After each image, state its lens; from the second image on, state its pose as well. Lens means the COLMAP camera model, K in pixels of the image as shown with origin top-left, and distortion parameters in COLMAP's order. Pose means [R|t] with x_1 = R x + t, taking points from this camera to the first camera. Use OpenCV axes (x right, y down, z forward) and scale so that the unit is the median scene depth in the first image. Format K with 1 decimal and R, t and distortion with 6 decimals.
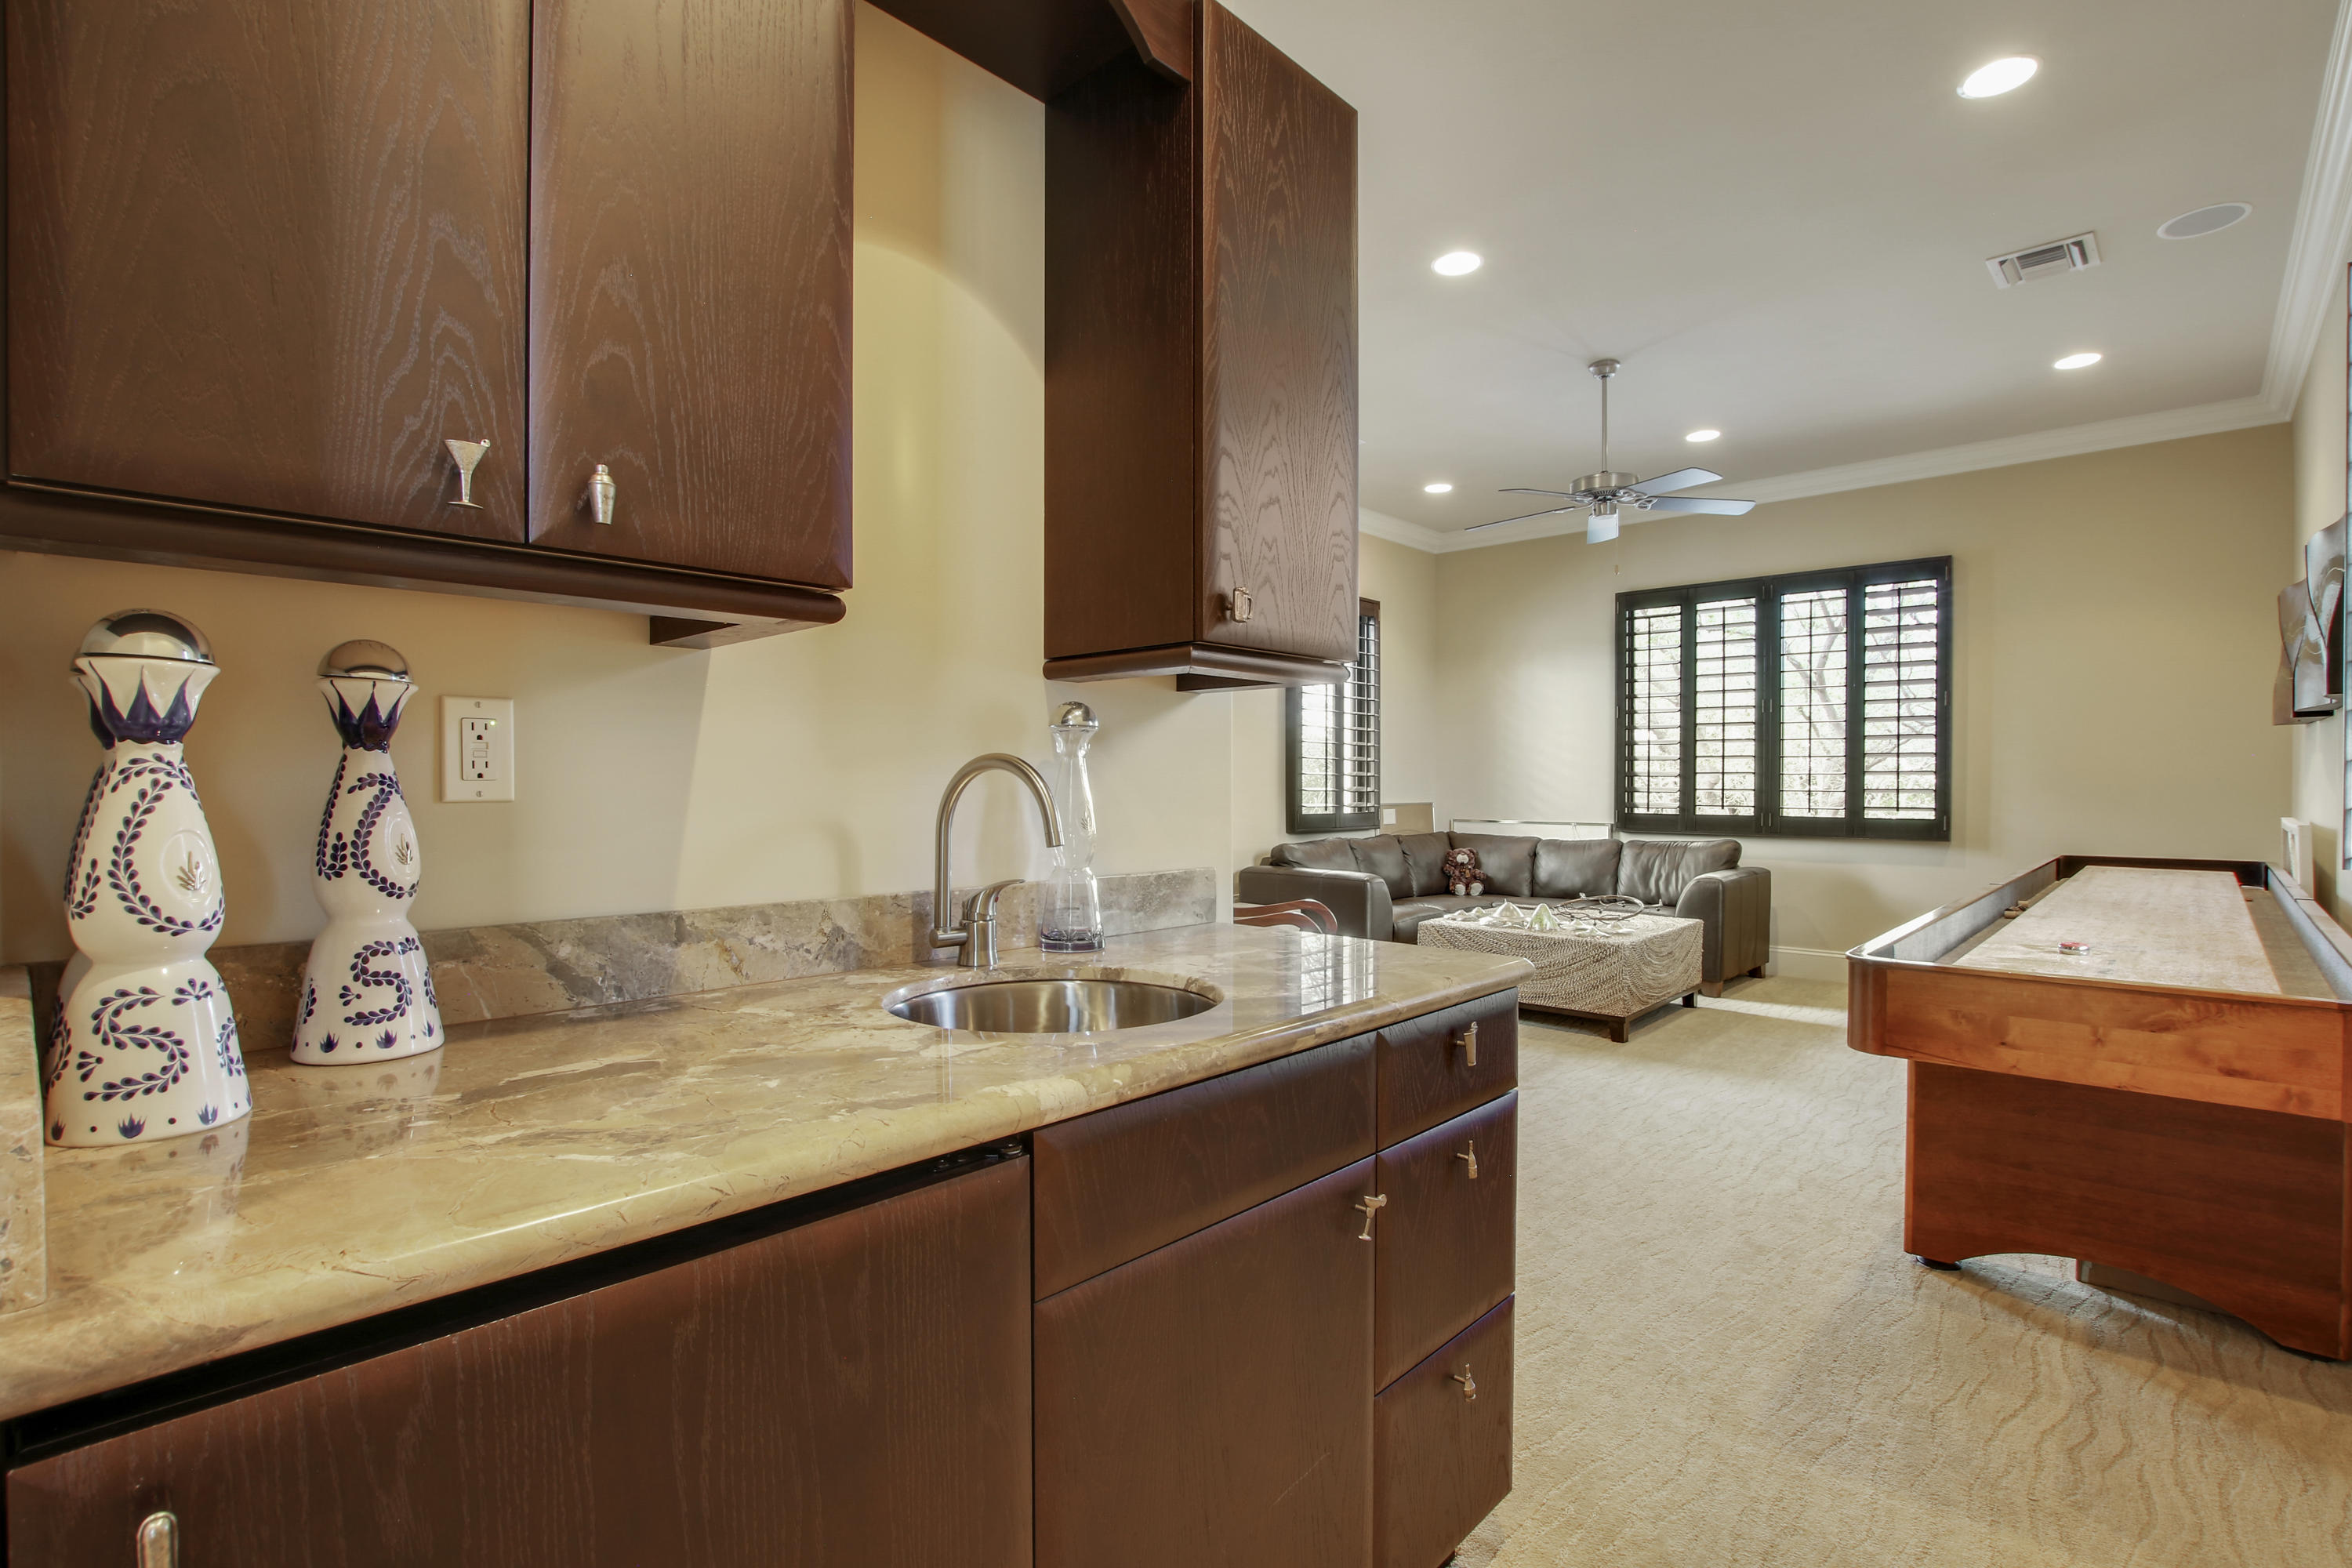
lens RADIAL K [[1118.0, 0, 1176.0], [0, 1118.0, 784.0], [0, 0, 1]] dist [-0.023540, 0.000505]
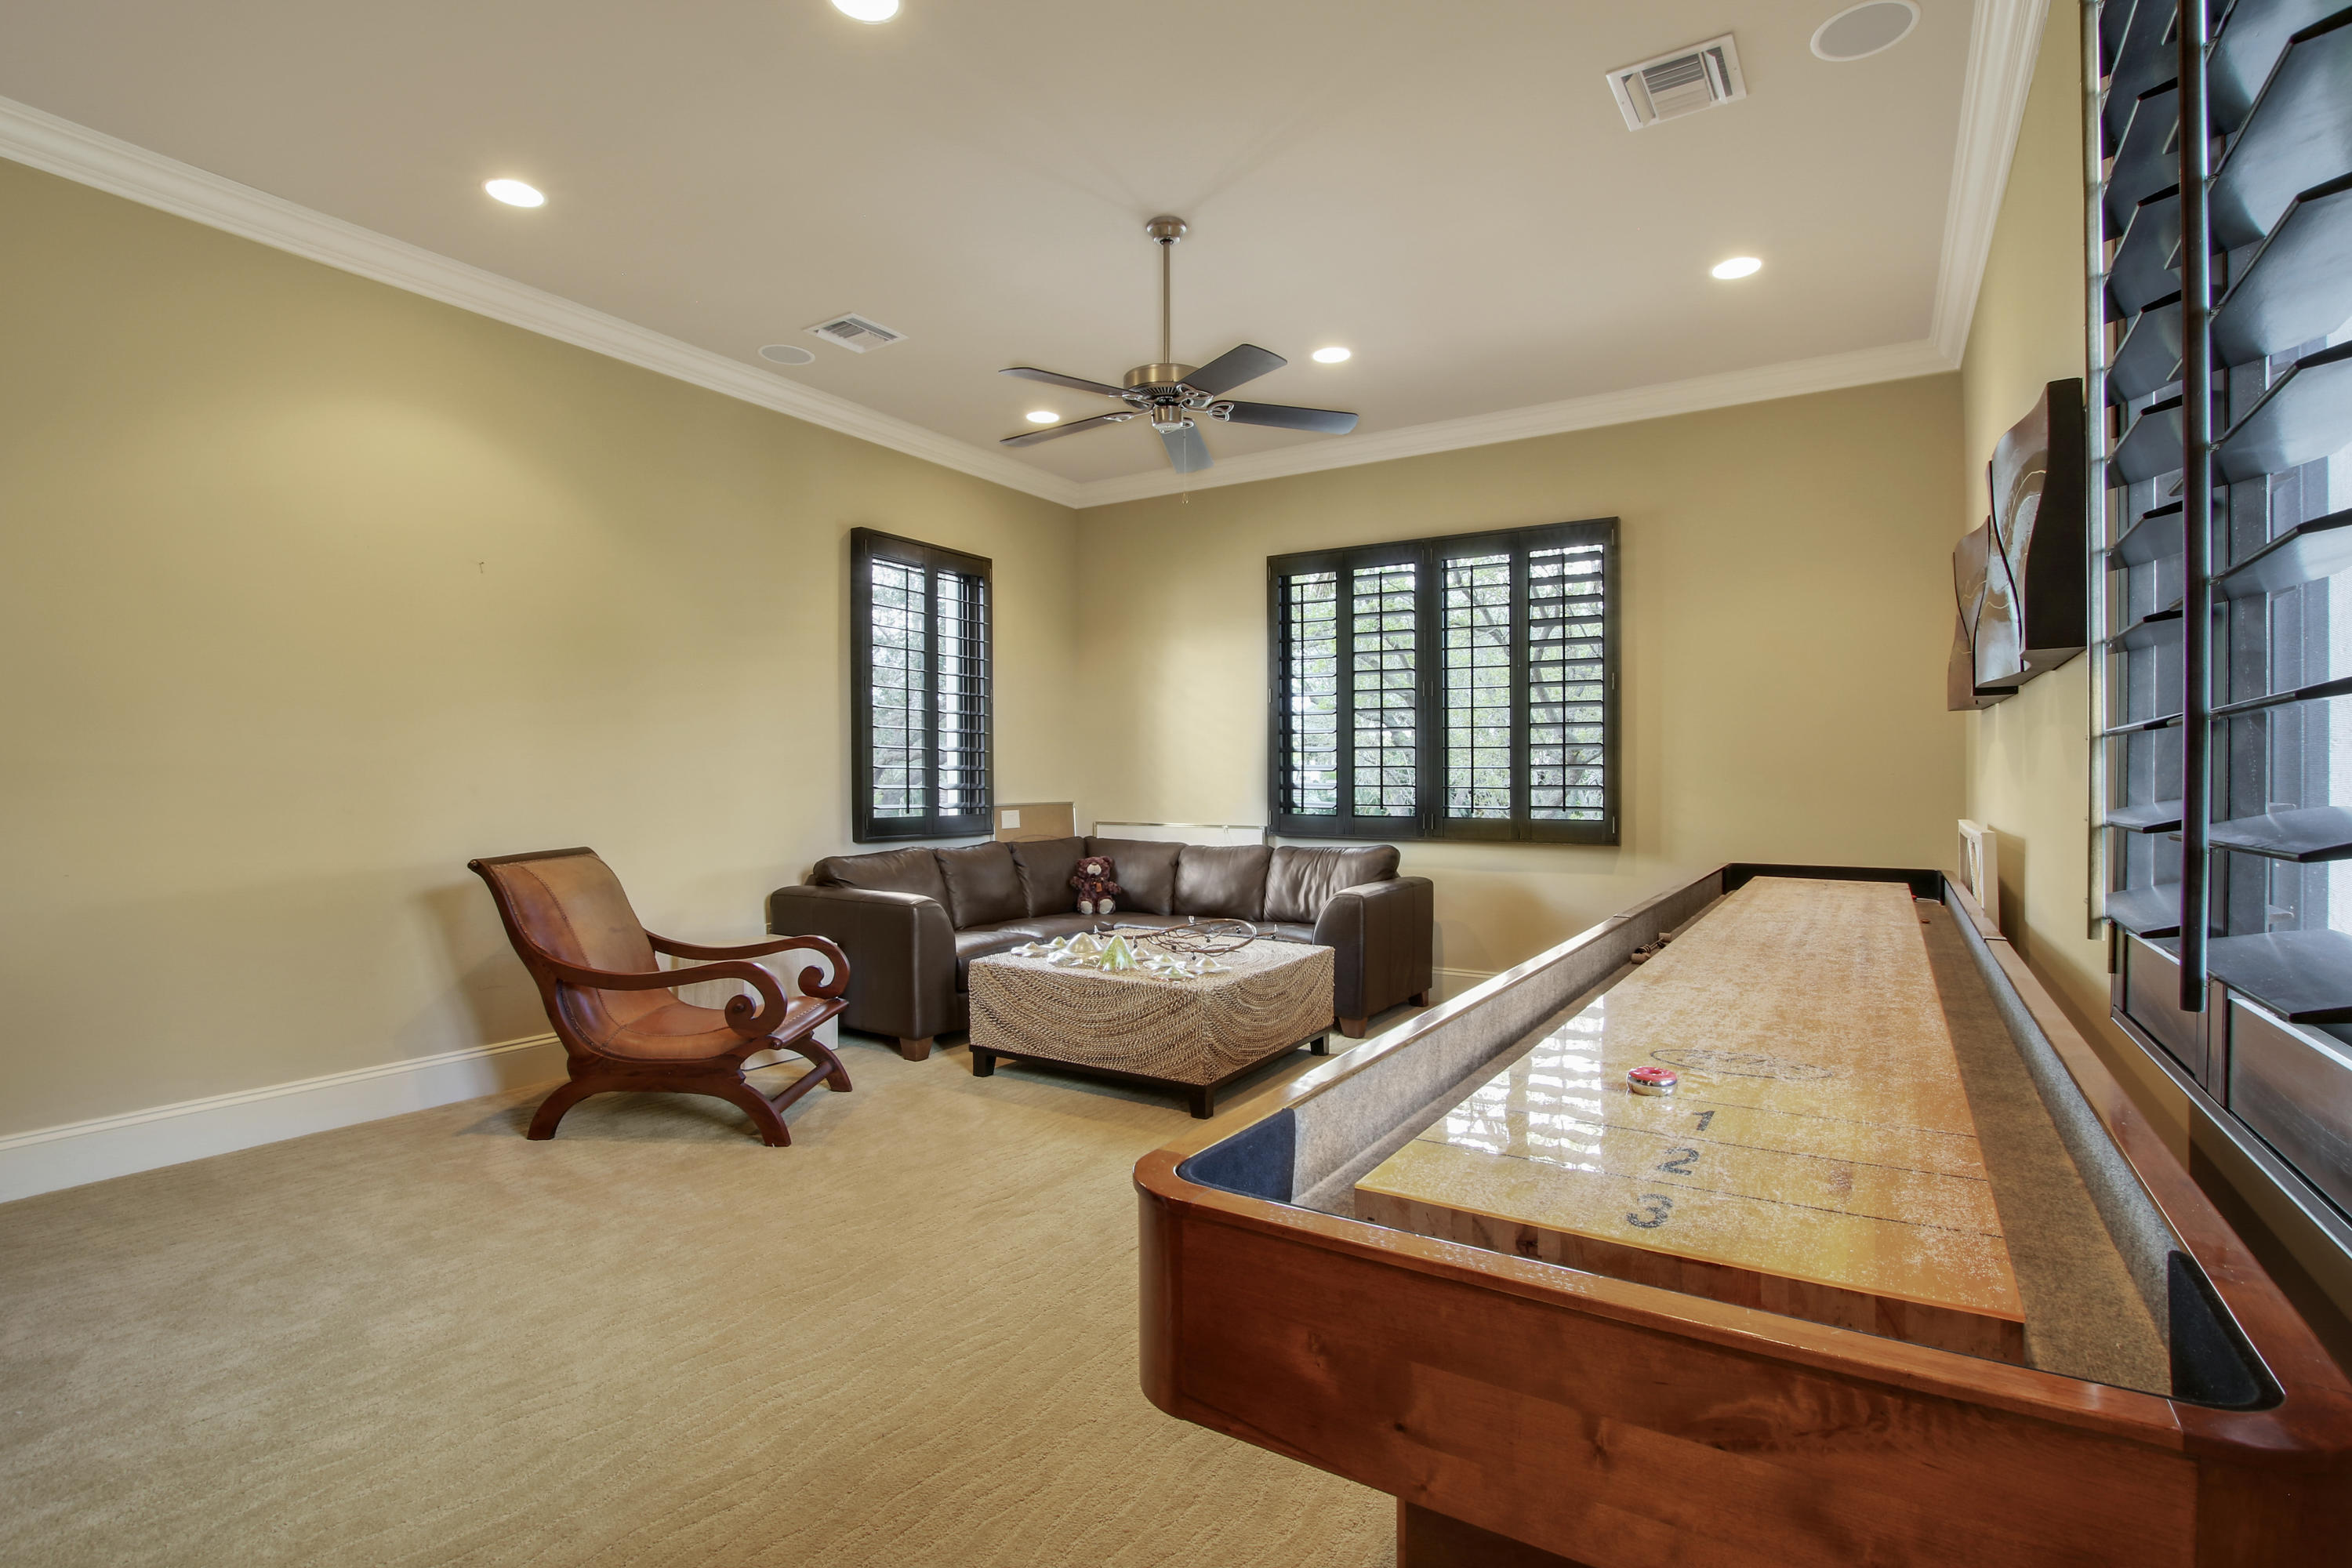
lens RADIAL K [[1102.8, 0, 1169.8], [0, 1102.8, 770.2], [0, 0, 1]] dist [-0.031507, 0.000347]
pose [[0.985103, 0.000260, 0.171966, 0.195721], [0.001270, 0.999961, -0.008787, -0.000123], [-0.171961, 0.008874, 0.985064, 0.203190]]
